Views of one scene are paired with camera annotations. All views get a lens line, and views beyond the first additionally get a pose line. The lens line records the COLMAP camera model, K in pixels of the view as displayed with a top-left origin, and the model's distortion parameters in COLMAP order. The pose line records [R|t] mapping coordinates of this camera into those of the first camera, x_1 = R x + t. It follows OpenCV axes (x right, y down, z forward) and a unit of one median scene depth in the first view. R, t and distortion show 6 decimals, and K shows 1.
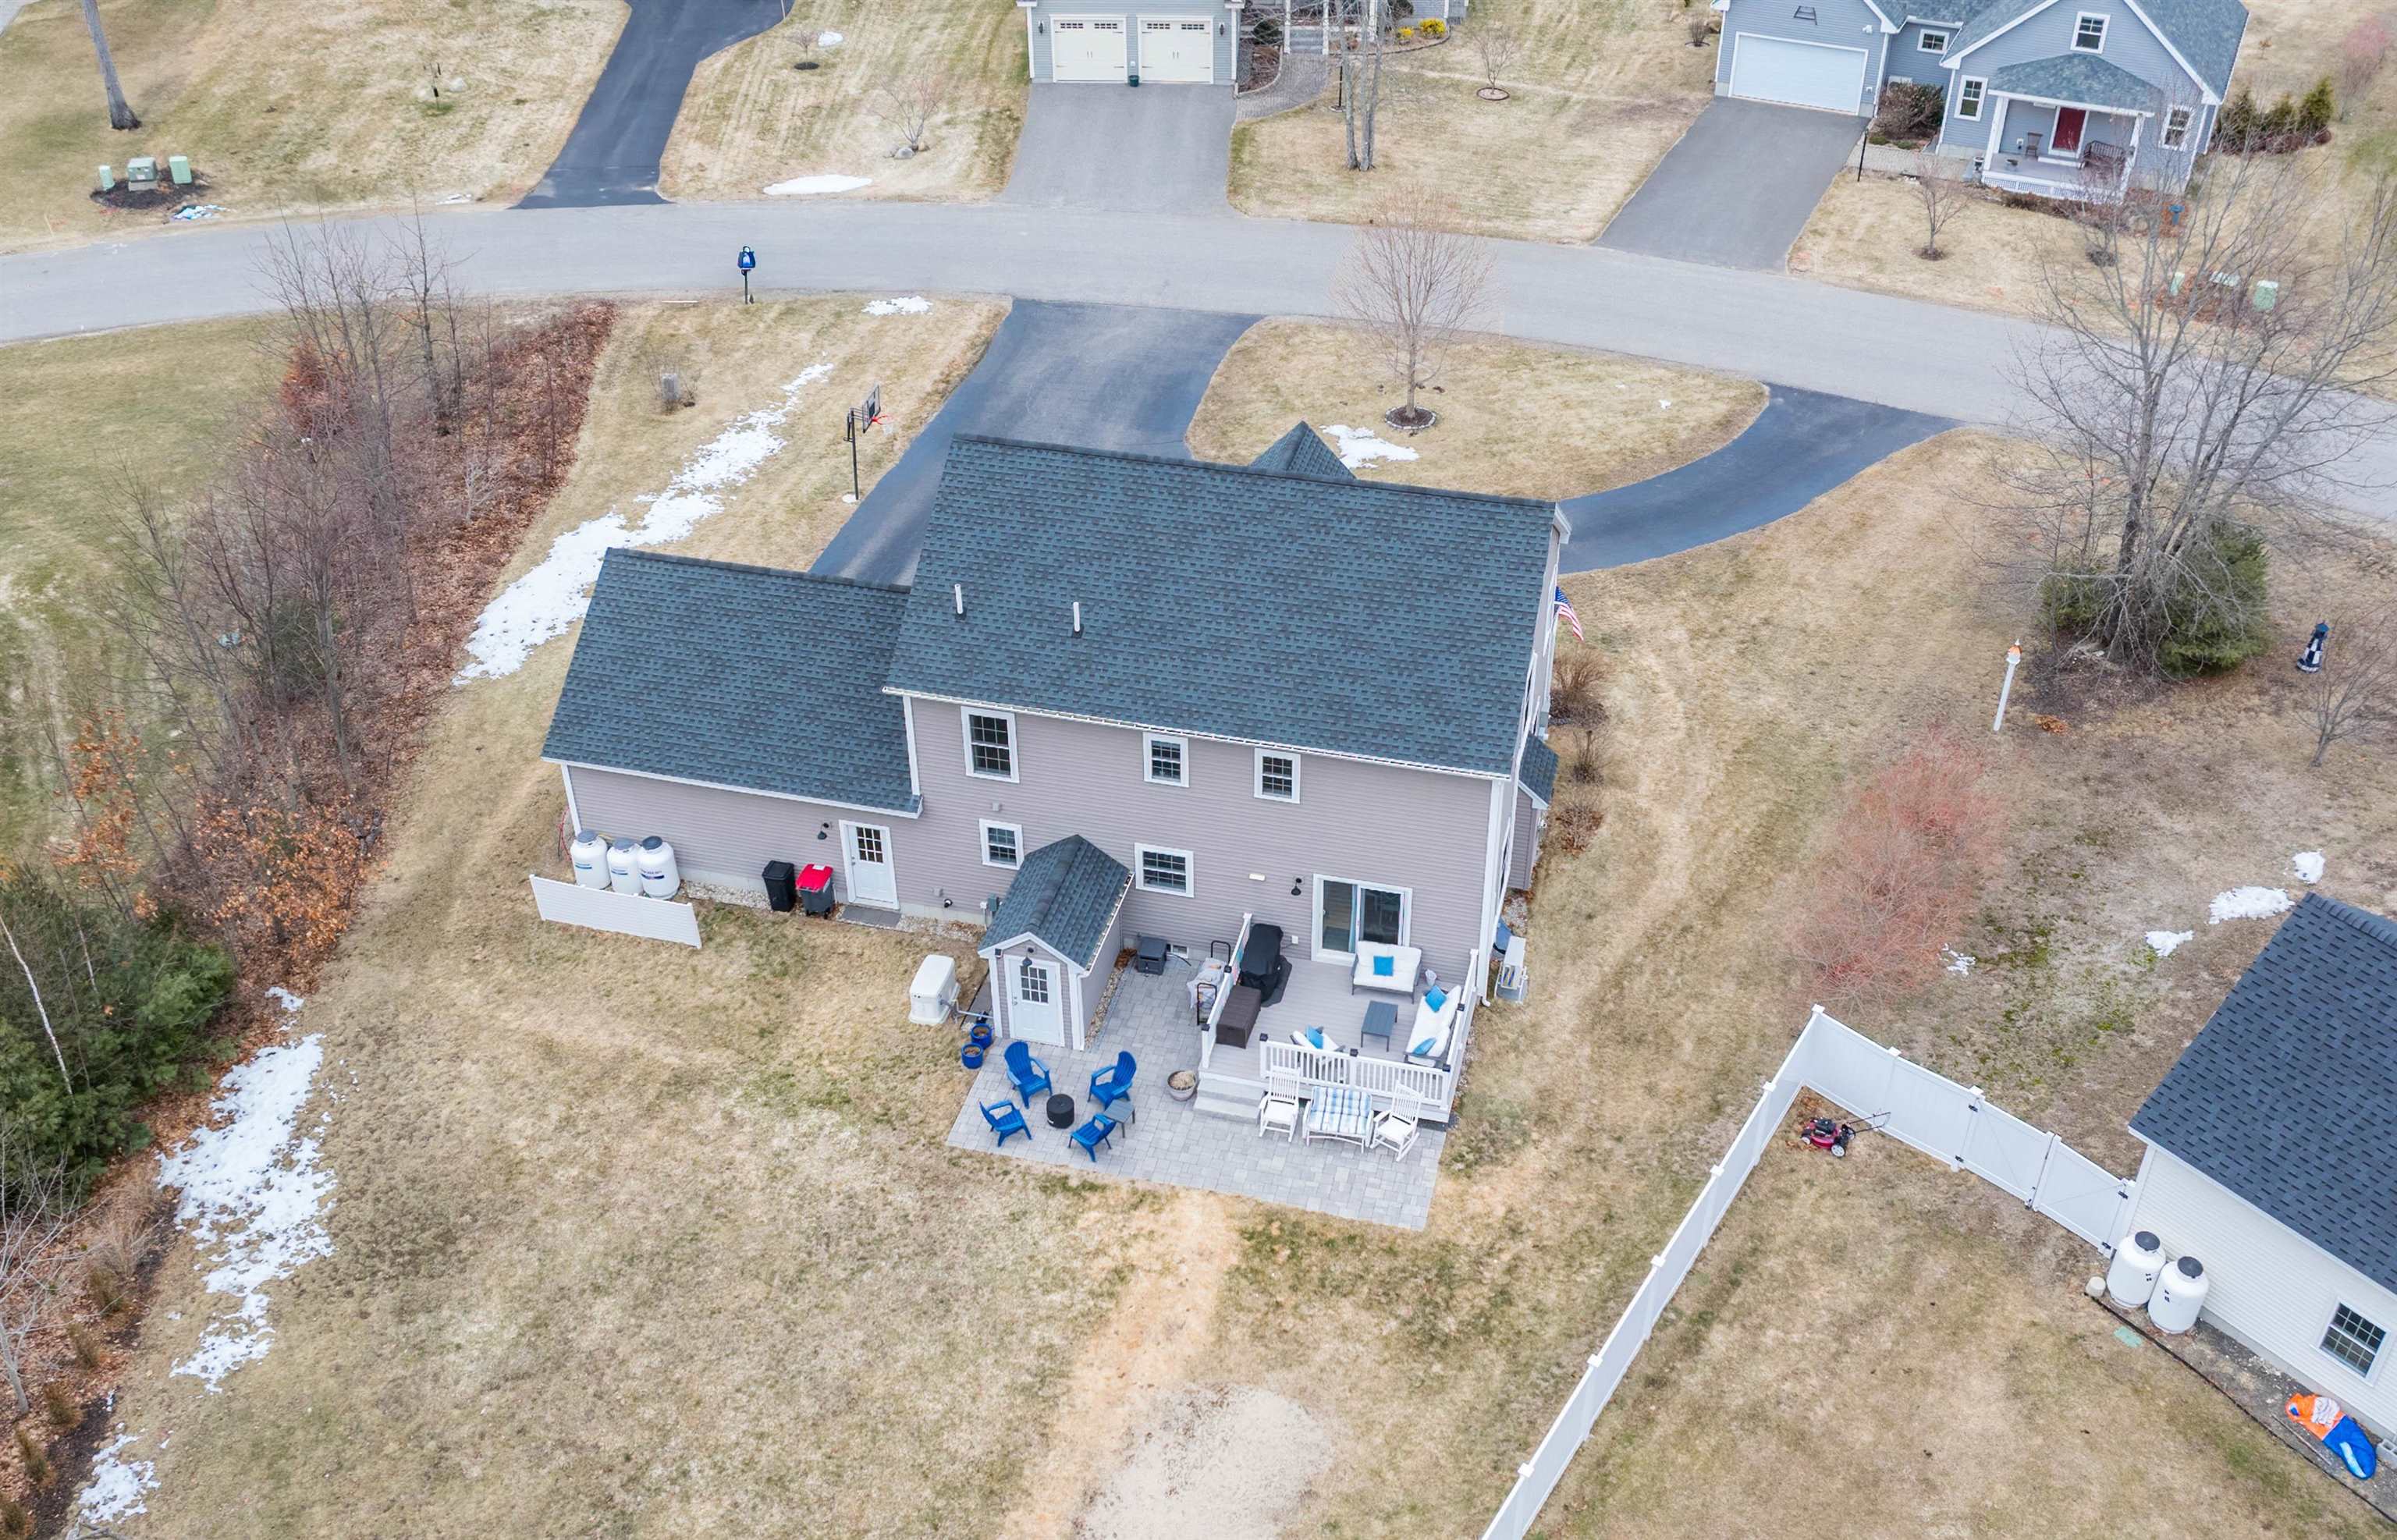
lens RADIAL K [[2233.6, 0, 1202.2], [0, 2233.6, 760.6], [0, 0, 1]] dist [-0.031714, 0.000000]
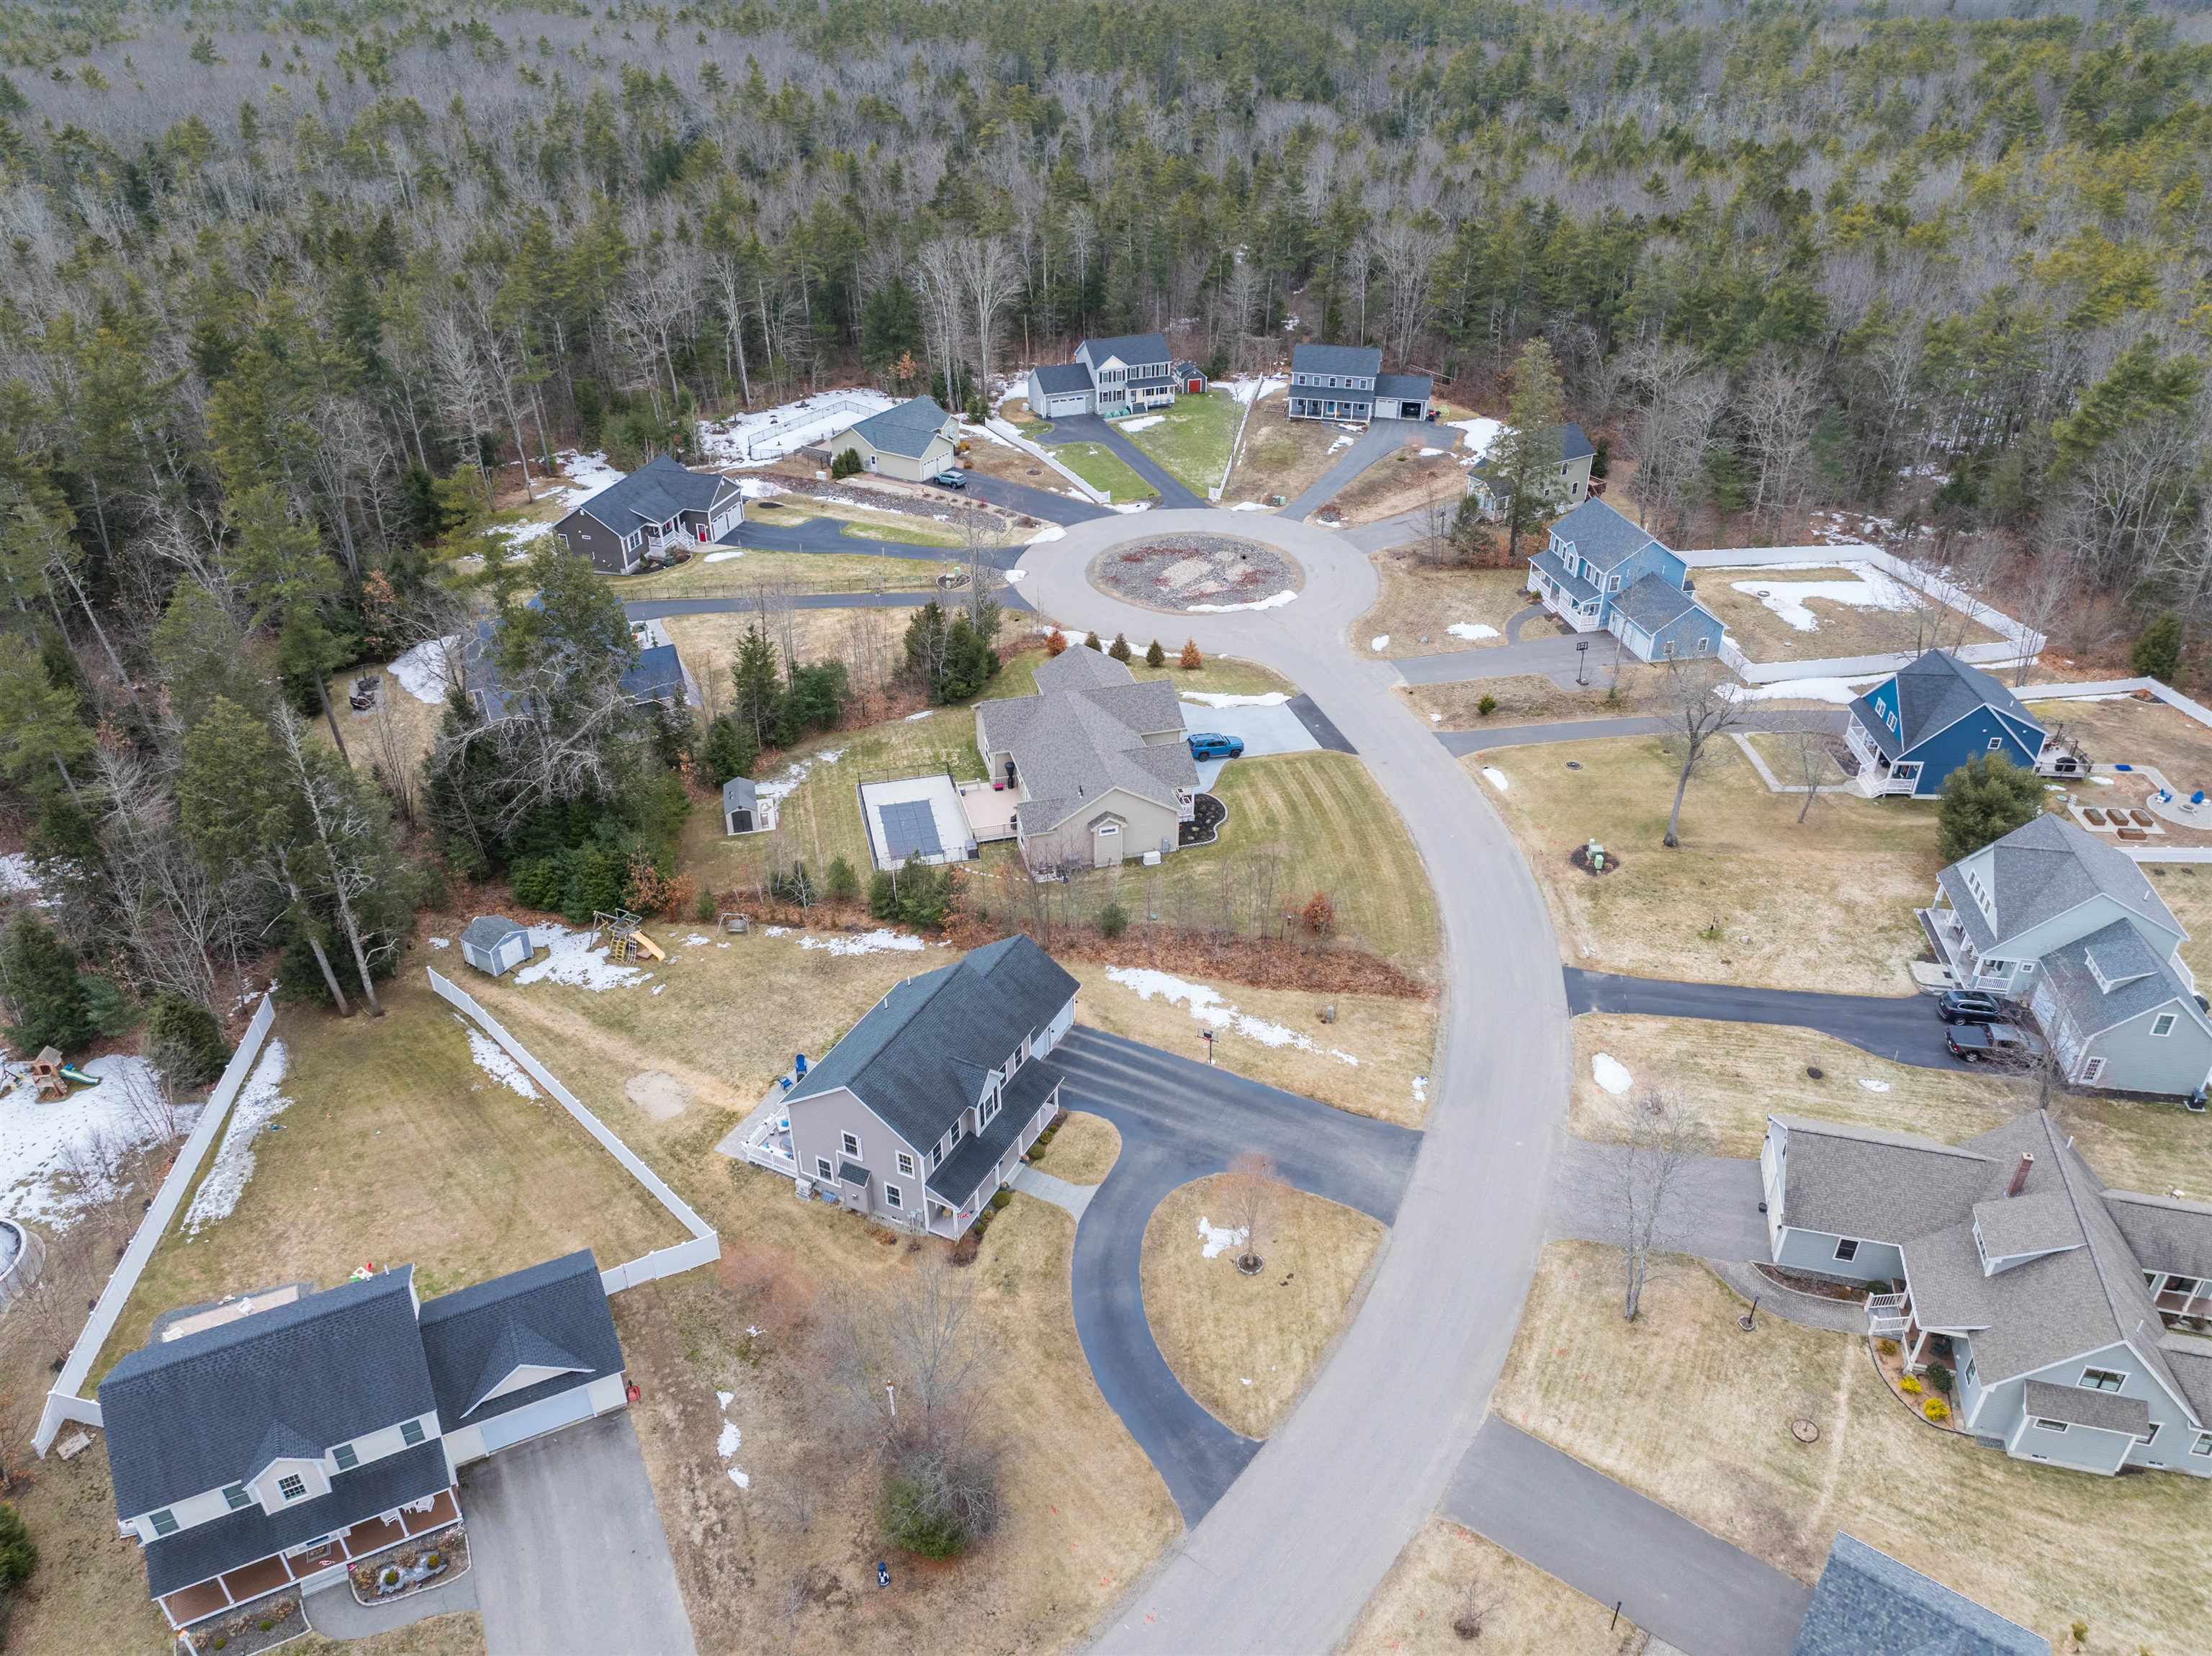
lens RADIAL K [[1545.4, 0, 1095.9], [0, 1545.4, 825.6], [0, 0, 1]] dist [-0.032693, 0.015930]
pose [[-0.212786, 0.519816, -0.827353, 1.288558], [-0.566306, 0.624416, 0.537961, -1.298799], [0.796253, 0.583006, 0.161508, 0.654339]]
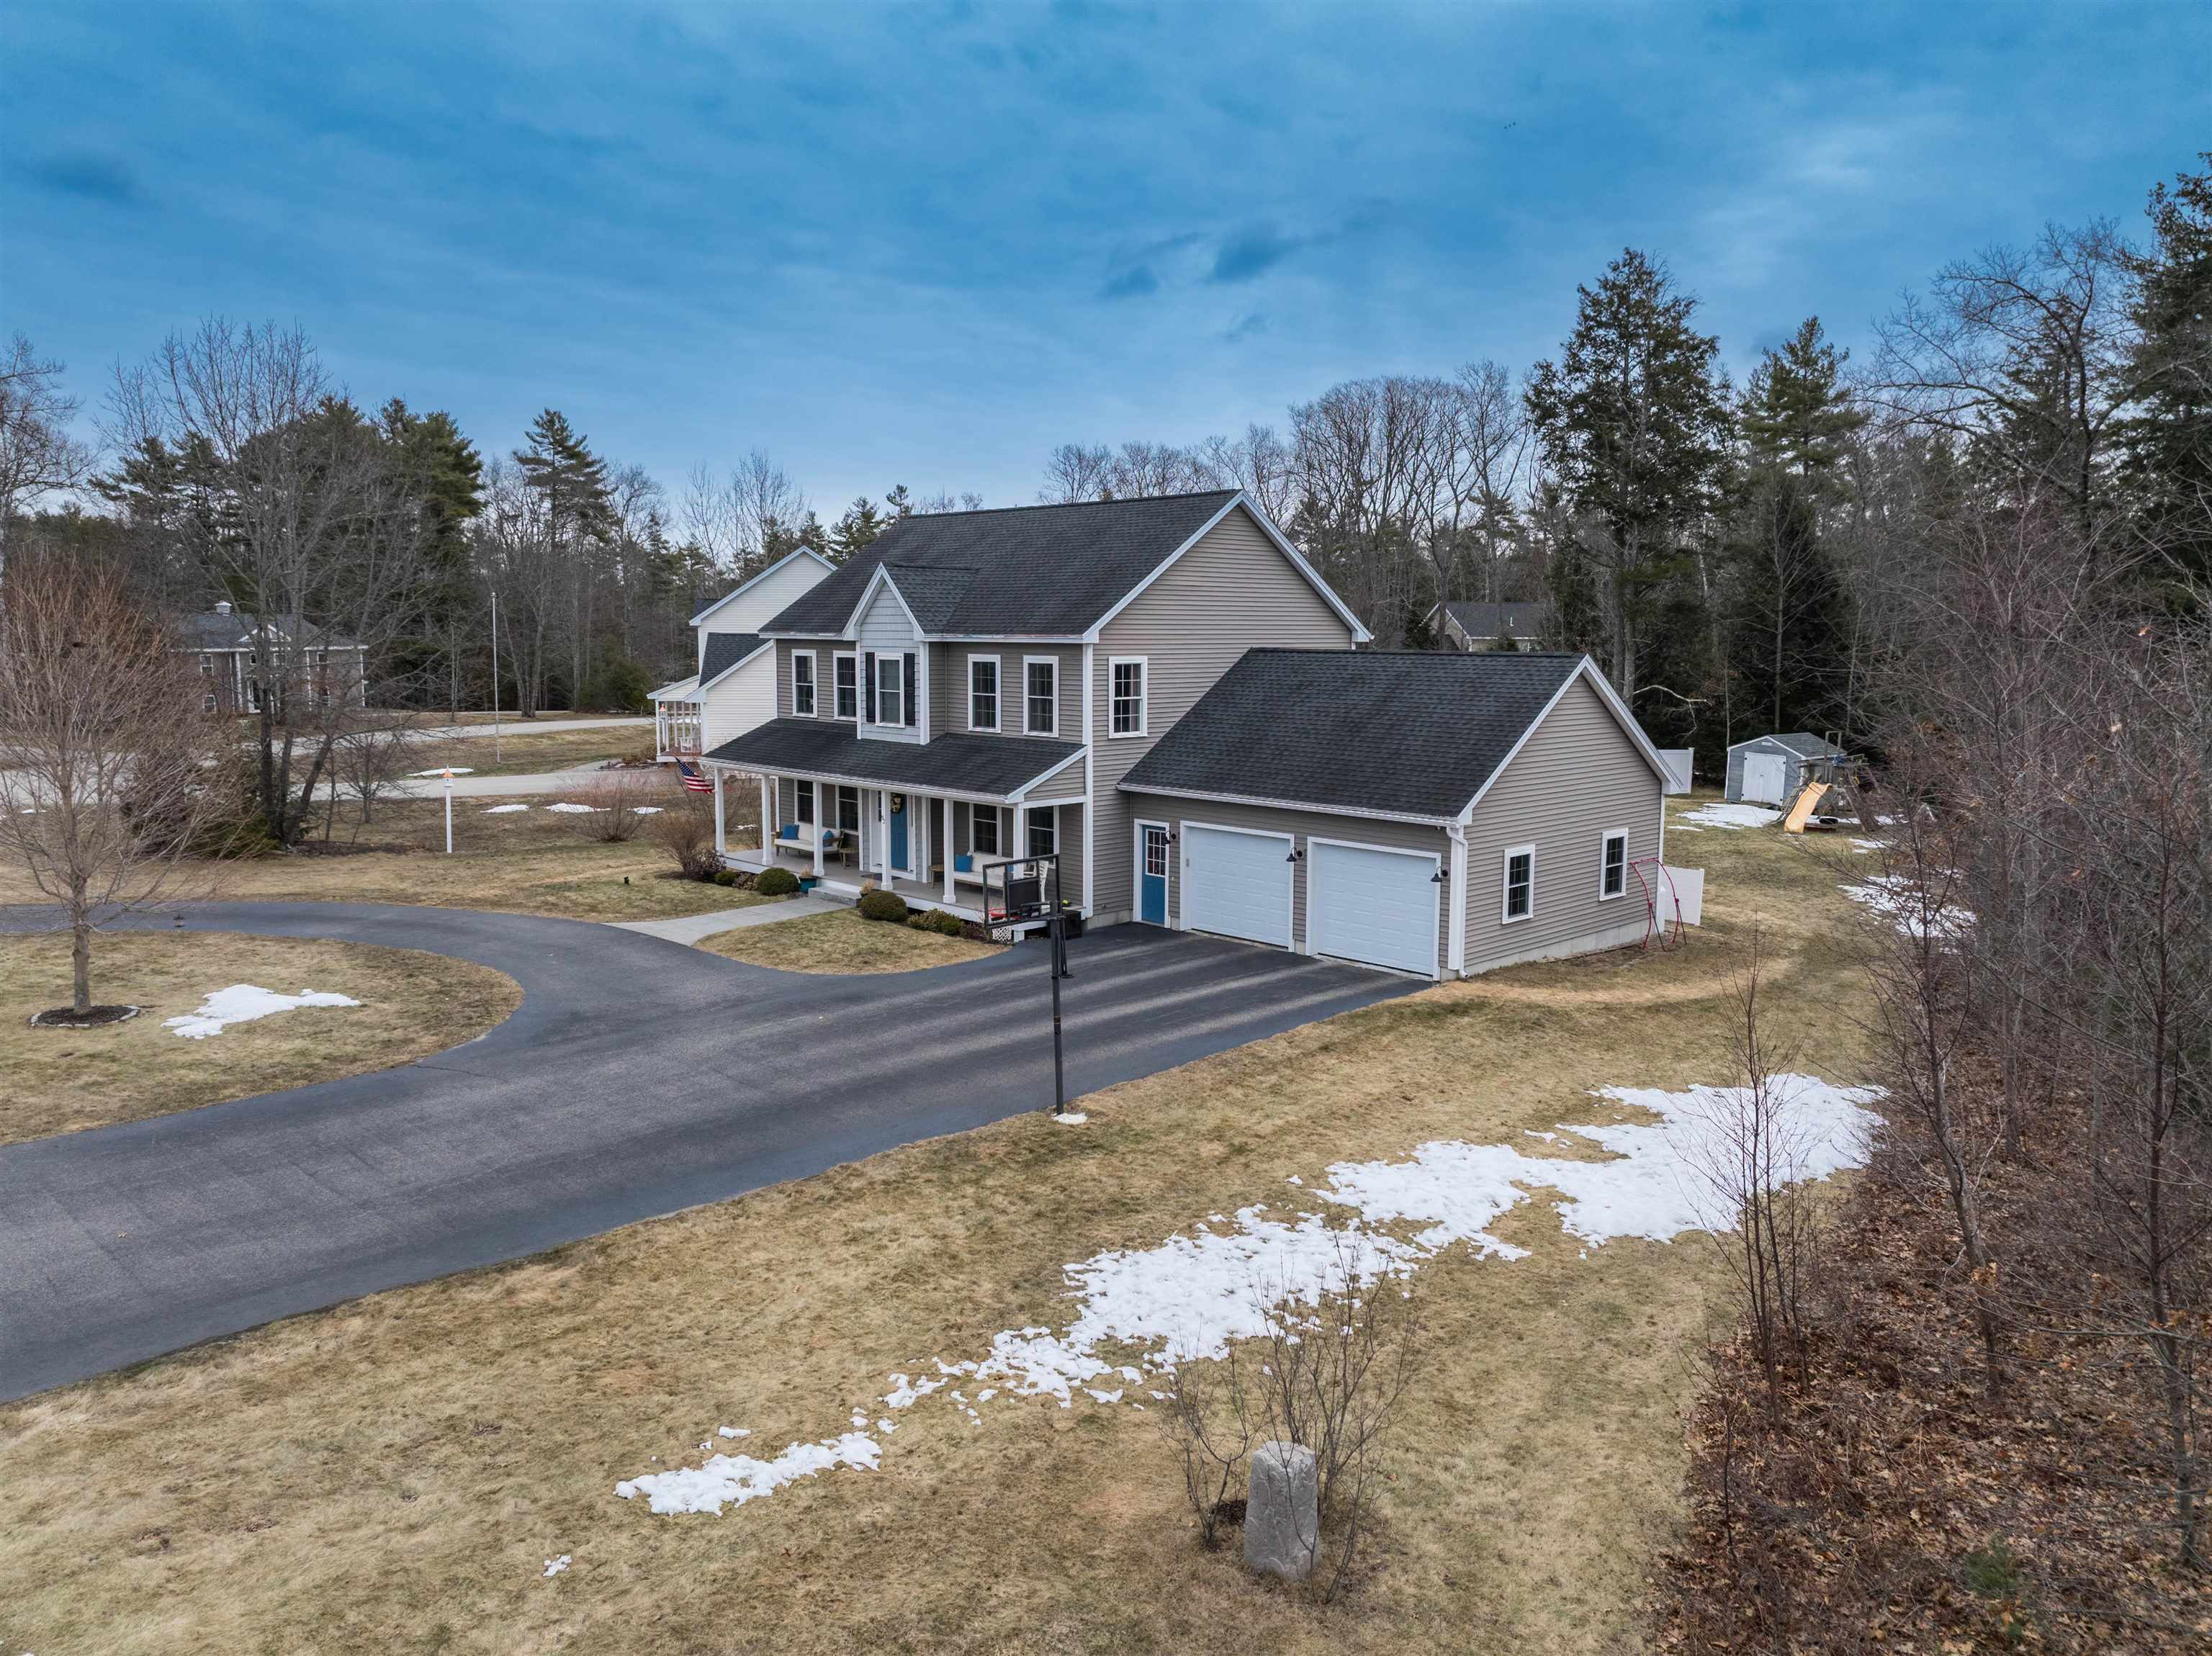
lens RADIAL K [[1545.4, 0, 1109.2], [0, 1545.4, 815.4], [0, 0, 1]] dist [-0.032693, 0.015930]
pose [[-0.848122, -0.060440, 0.526342, -0.416104], [0.311599, 0.746571, 0.587824, -0.442321], [-0.428480, 0.662554, -0.614351, 1.451004]]
